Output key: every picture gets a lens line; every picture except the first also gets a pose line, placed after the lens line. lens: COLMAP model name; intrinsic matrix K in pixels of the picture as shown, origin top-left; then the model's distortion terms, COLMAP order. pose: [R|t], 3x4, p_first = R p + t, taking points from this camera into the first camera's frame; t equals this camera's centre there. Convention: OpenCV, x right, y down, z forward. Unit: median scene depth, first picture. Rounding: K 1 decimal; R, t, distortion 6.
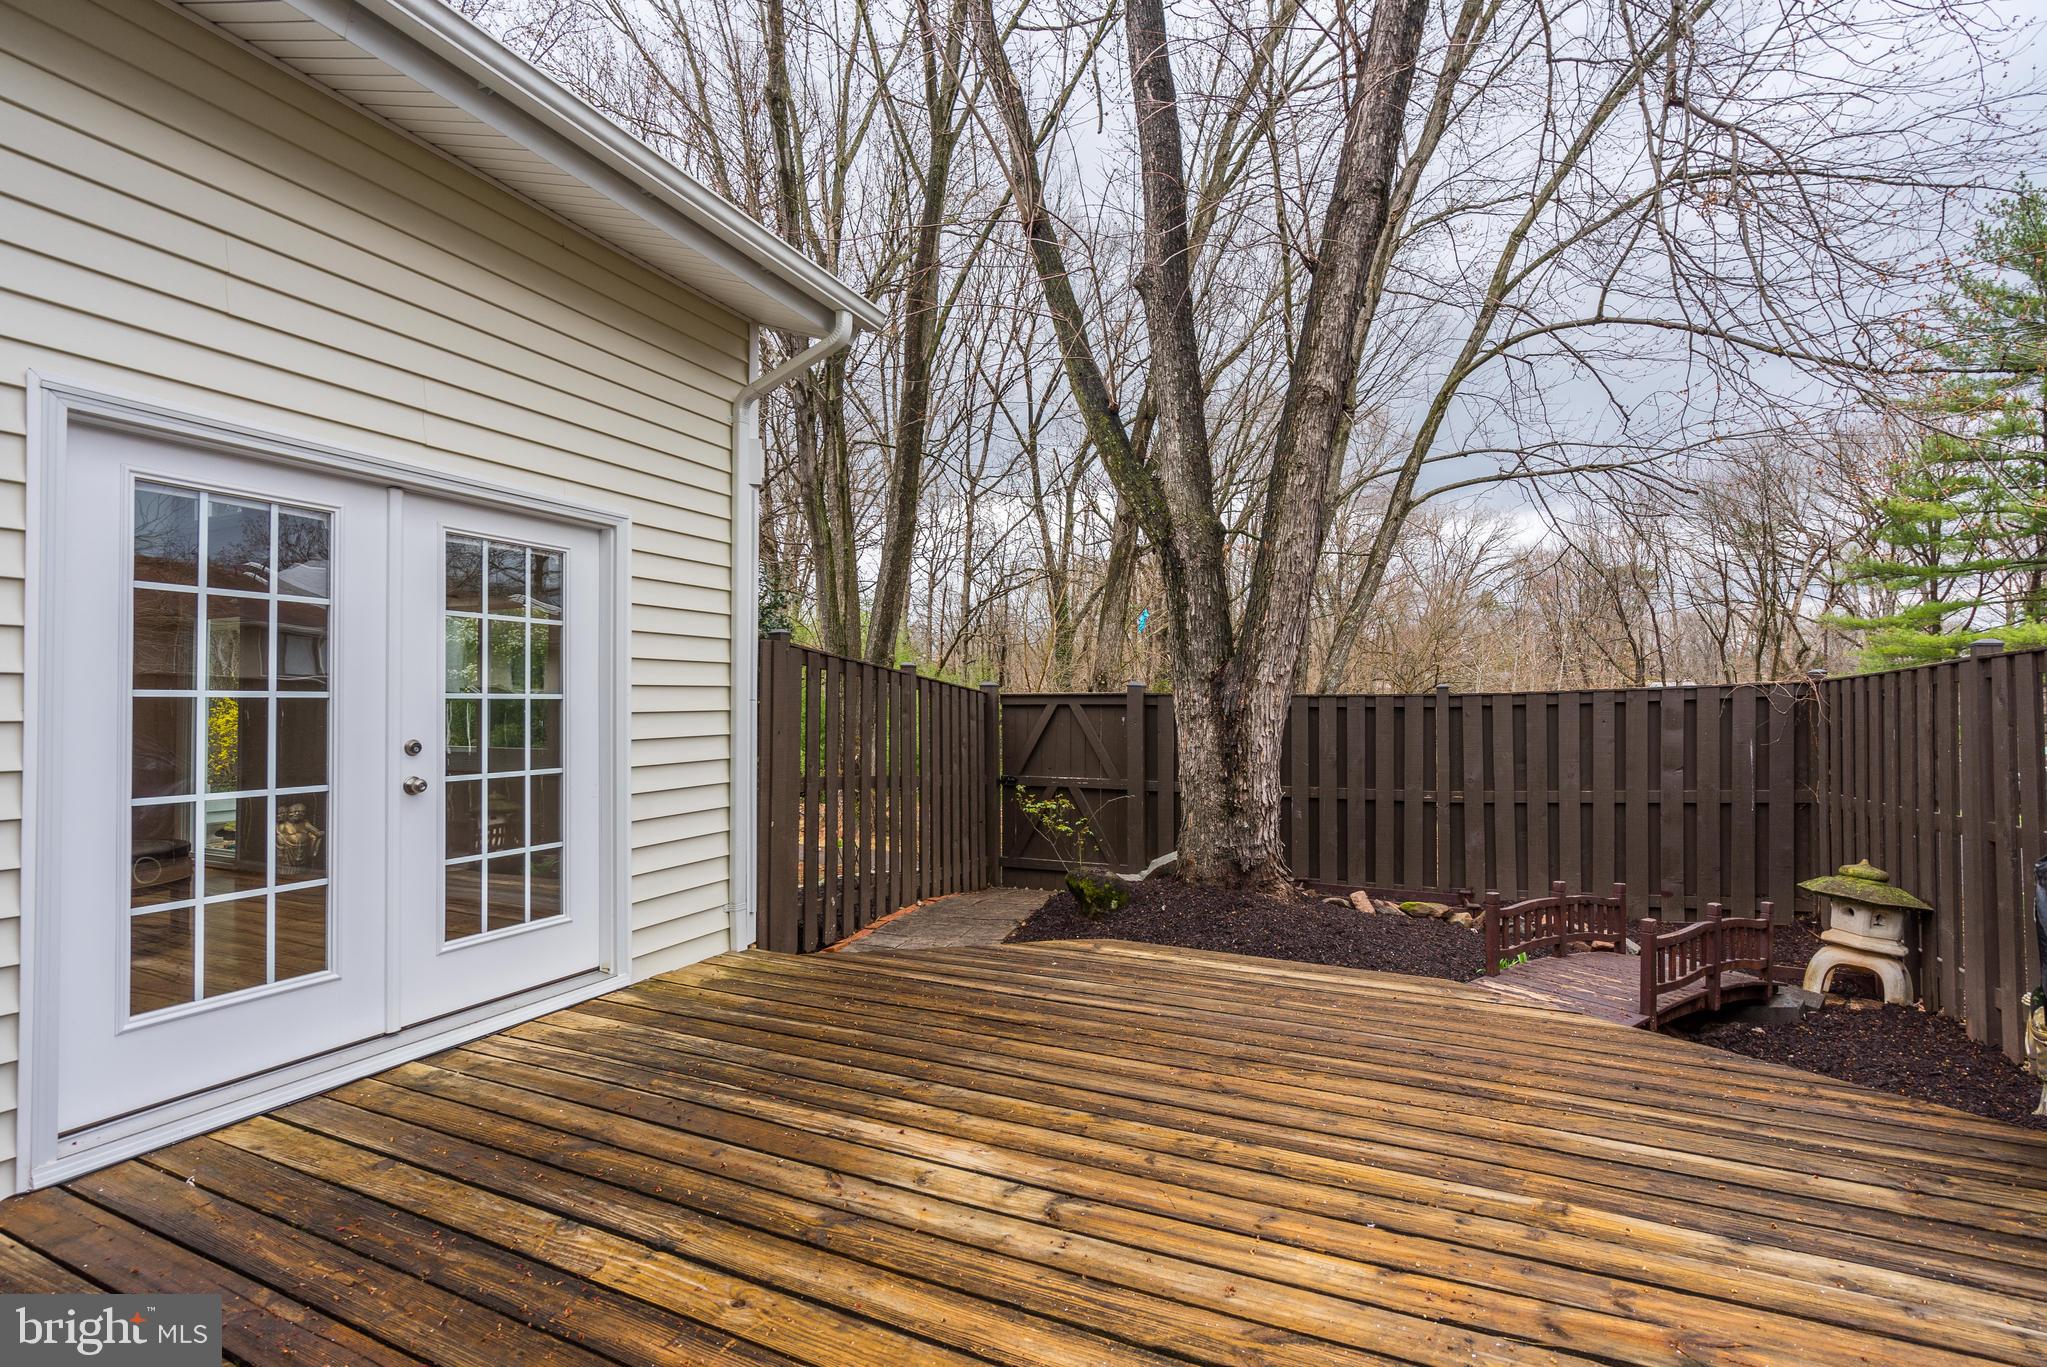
lens RADIAL K [[936.9, 0, 996.8], [0, 936.9, 701.0], [0, 0, 1]] dist [-0.028510, 0.014151]
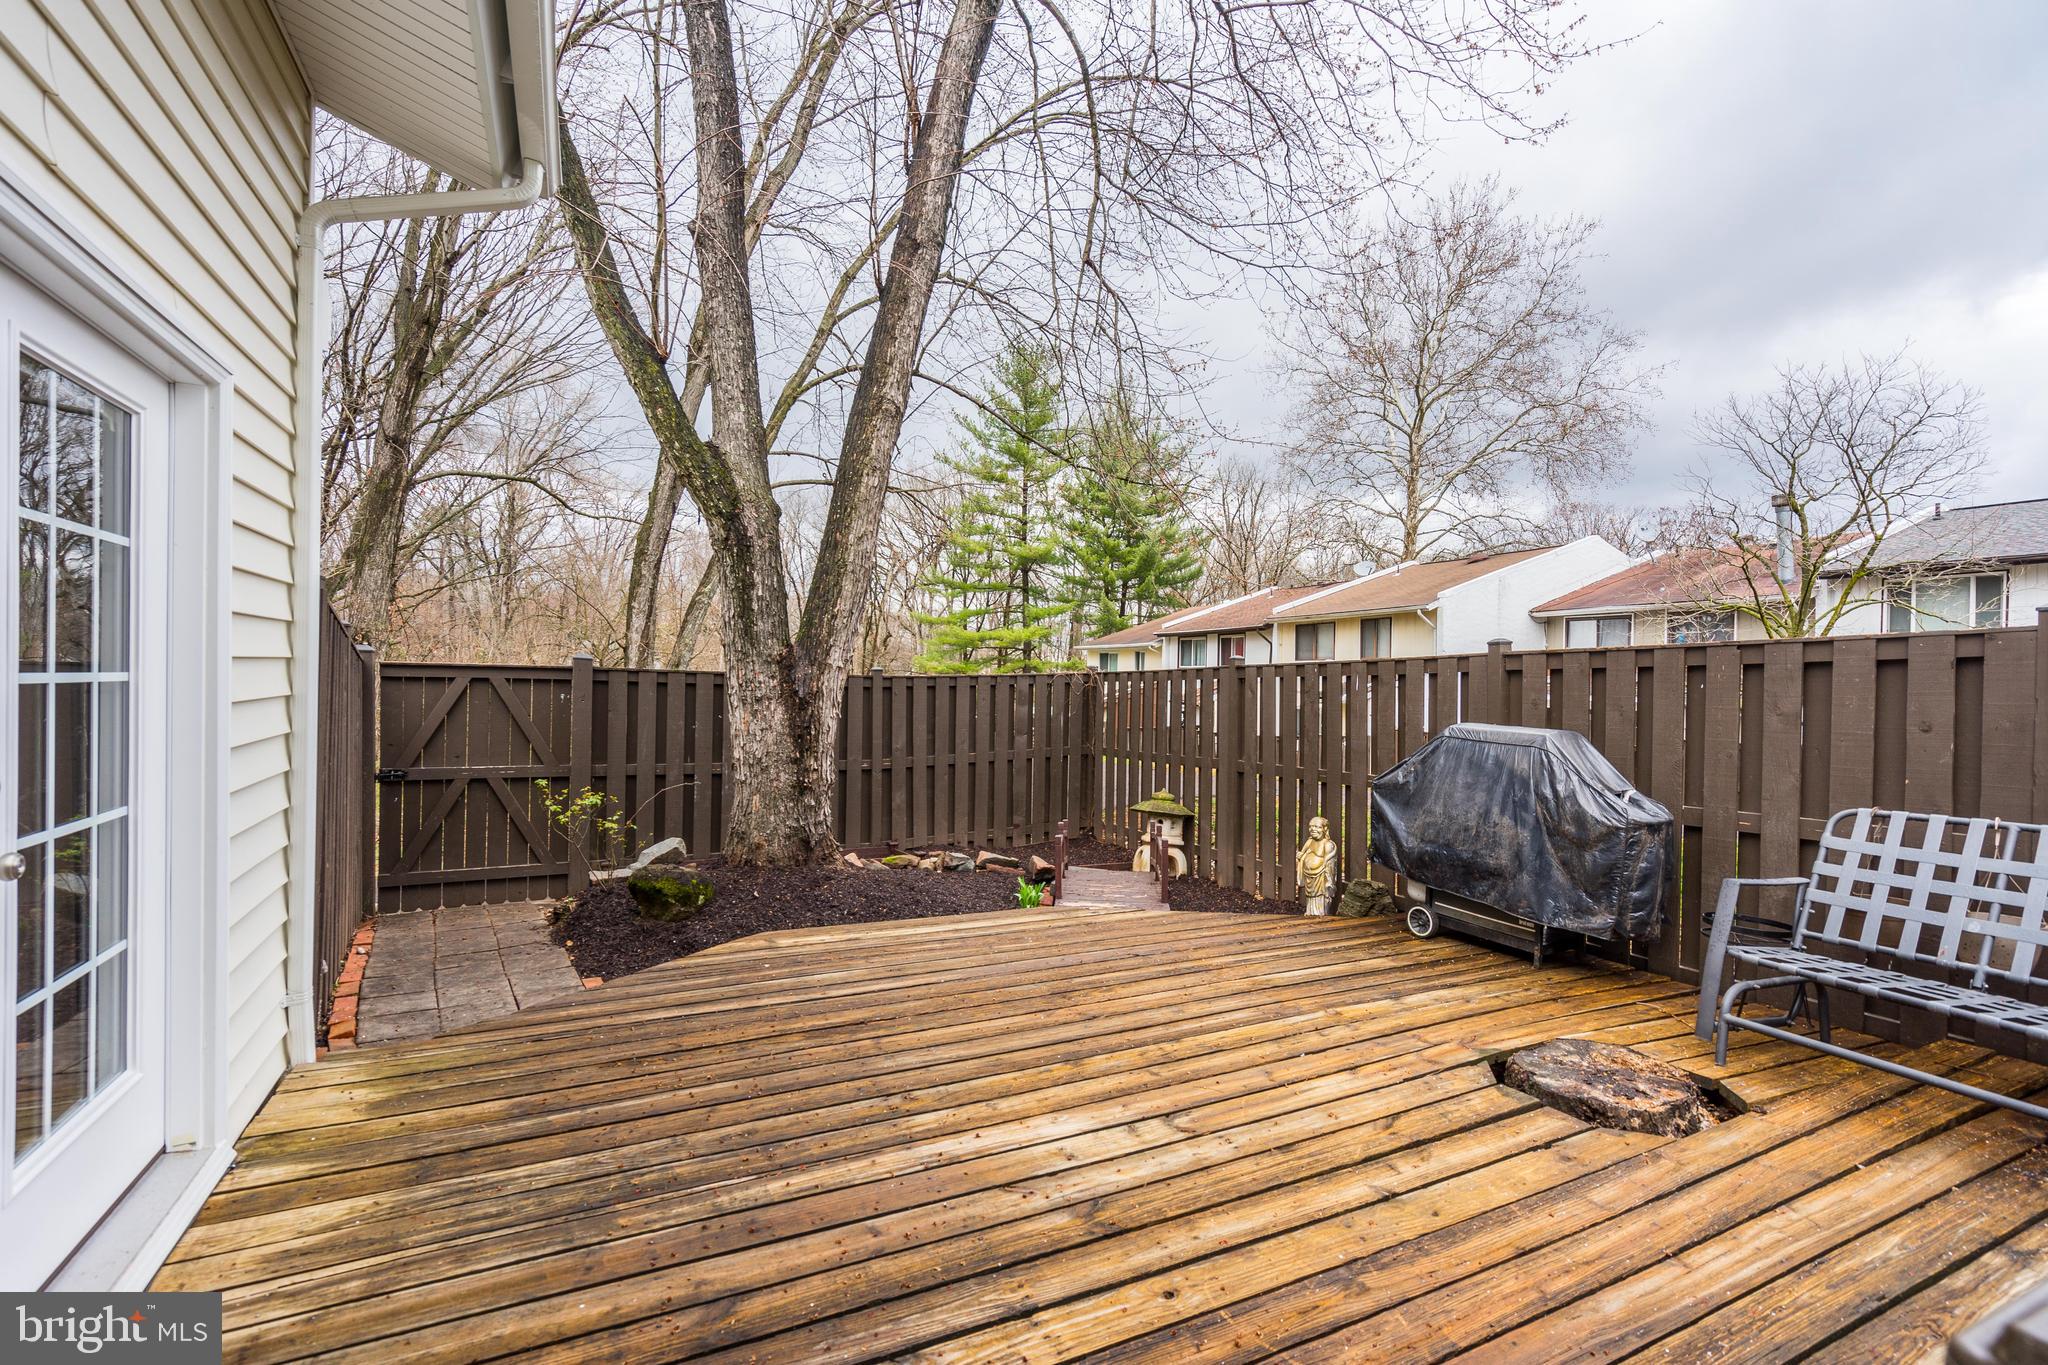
lens RADIAL K [[937.3, 0, 1034.9], [0, 937.3, 687.5], [0, 0, 1]] dist [-0.028510, 0.014151]
pose [[0.610183, 0.005056, 0.792244, -0.650643], [-0.022374, 0.999691, 0.010853, -0.019306], [-0.791945, -0.024348, 0.610107, 0.274610]]
